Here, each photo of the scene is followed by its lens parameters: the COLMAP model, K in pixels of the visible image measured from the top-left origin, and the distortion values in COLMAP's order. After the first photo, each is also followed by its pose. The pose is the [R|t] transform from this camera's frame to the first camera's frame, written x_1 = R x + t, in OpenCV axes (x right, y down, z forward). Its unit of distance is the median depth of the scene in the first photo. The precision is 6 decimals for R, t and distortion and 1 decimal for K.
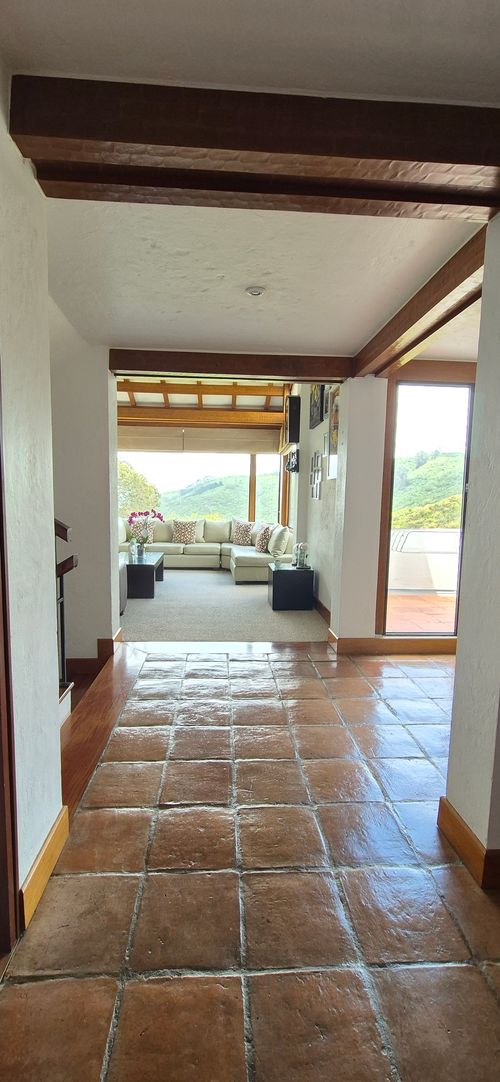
lens RADIAL K [[442.9, 0, 245.6], [0, 442.9, 547.4], [0, 0, 1]] dist [0.002148, 0.000359]
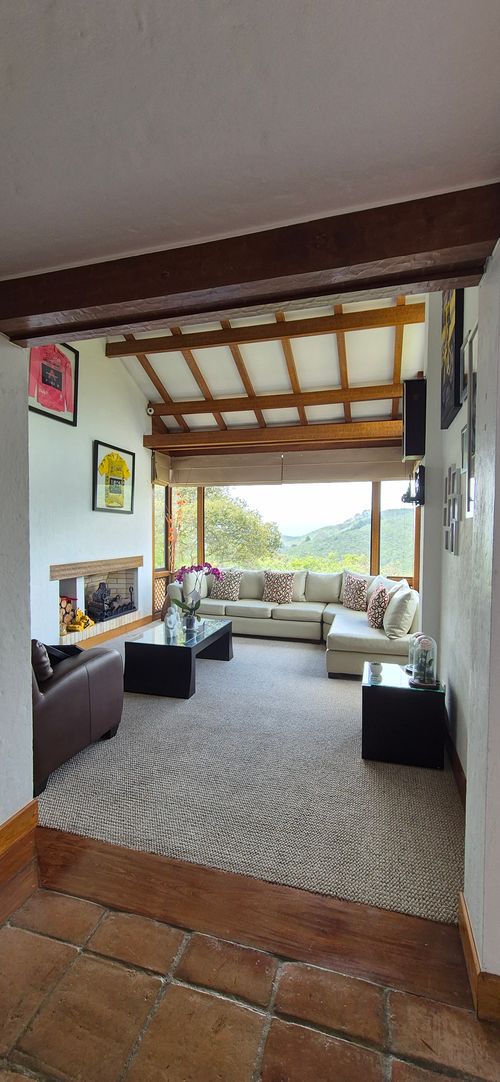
lens RADIAL K [[442.9, 0, 245.6], [0, 442.9, 547.4], [0, 0, 1]] dist [0.002148, 0.000359]
pose [[0.938167, 0.000377, -0.346182, 0.075107], [-0.027222, 0.996983, -0.072686, -0.047685], [0.345110, 0.077616, 0.935347, 0.278306]]
